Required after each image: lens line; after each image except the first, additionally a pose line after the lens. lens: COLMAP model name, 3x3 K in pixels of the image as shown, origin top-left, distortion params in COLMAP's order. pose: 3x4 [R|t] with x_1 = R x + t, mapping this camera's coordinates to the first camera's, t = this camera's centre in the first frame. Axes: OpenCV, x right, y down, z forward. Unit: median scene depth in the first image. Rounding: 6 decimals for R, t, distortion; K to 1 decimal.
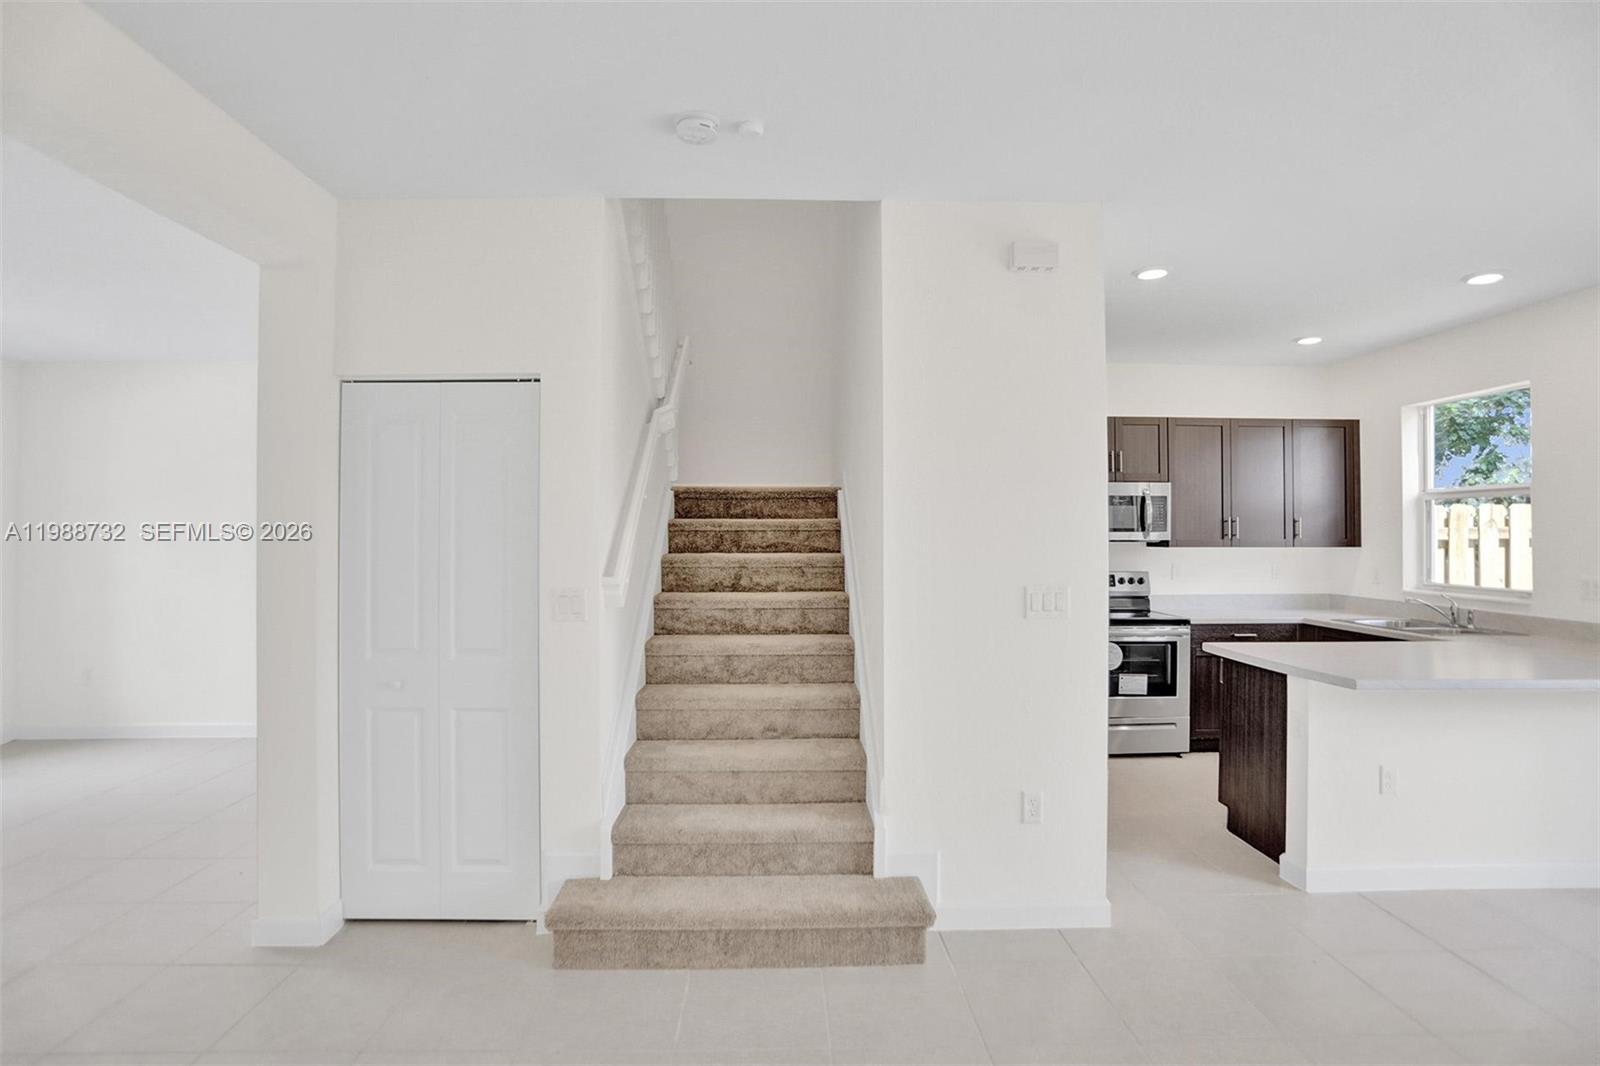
lens RADIAL K [[801.0, 0, 796.9], [0, 801.0, 530.1], [0, 0, 1]] dist [-0.056211, 0.022292]
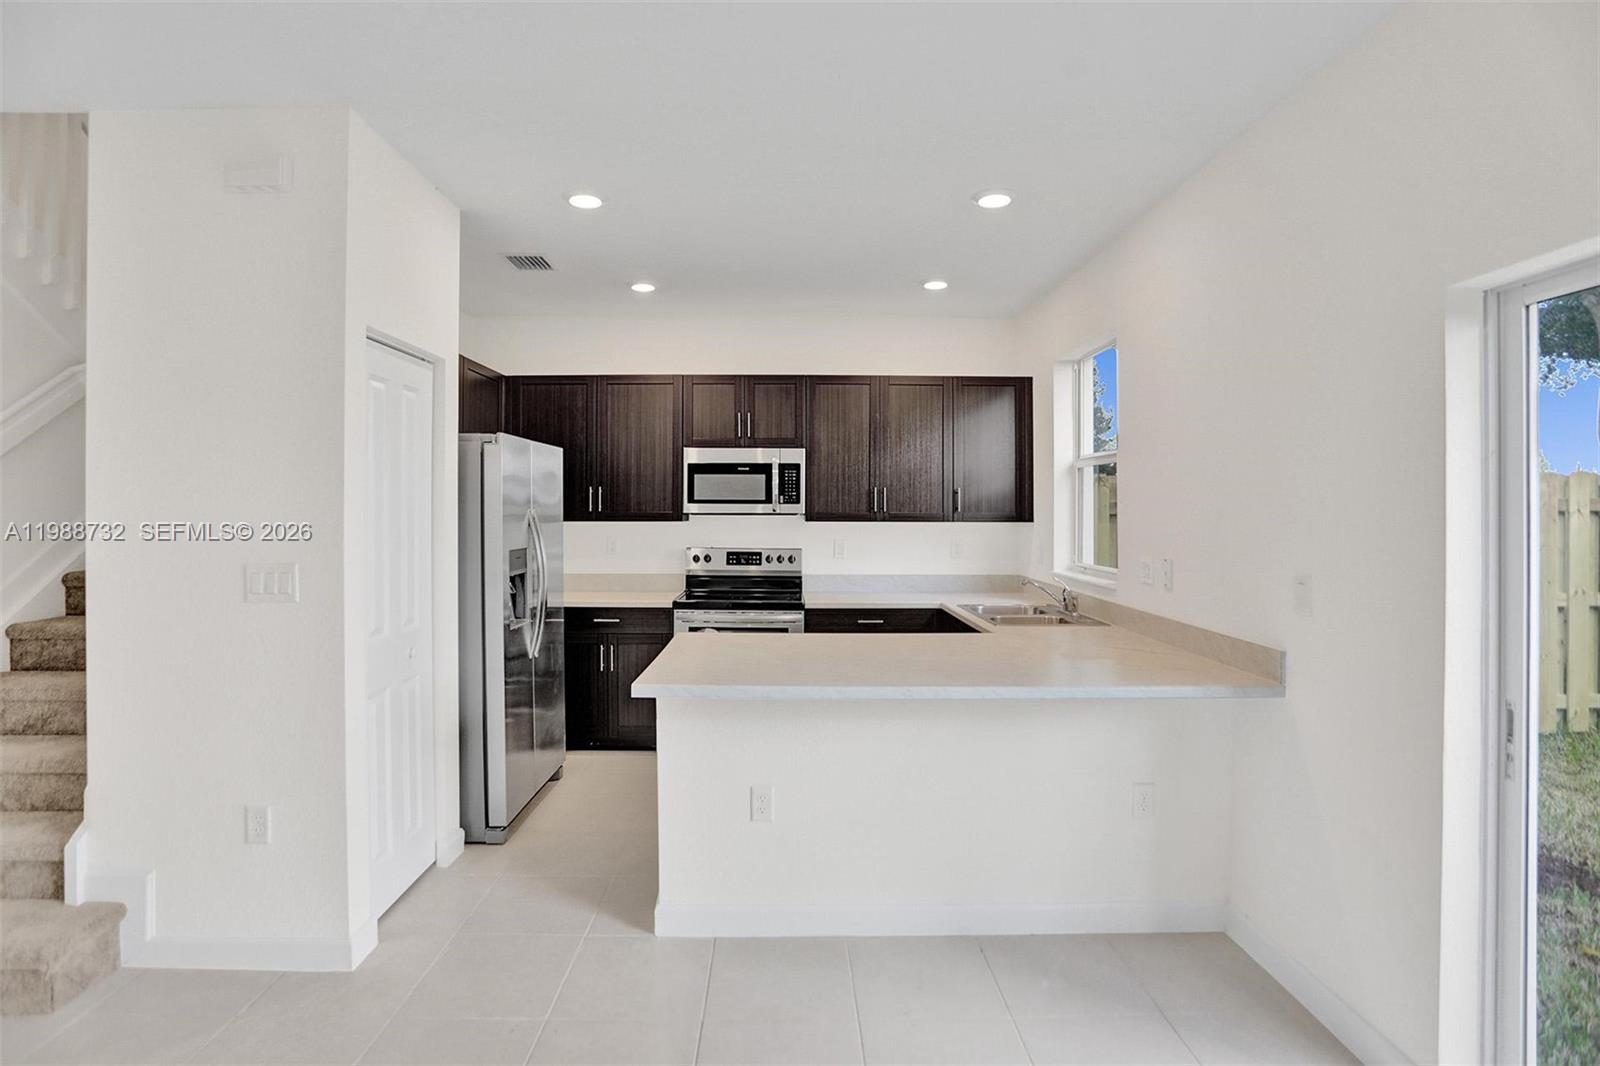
lens RADIAL K [[801.0, 0, 790.9], [0, 801.0, 511.5], [0, 0, 1]] dist [-0.056211, 0.022292]
pose [[0.999675, 0.000035, -0.025494, 0.768666], [0.000110, 0.999984, 0.005690, 0.007858], [0.025494, -0.005691, 0.999659, 0.157285]]
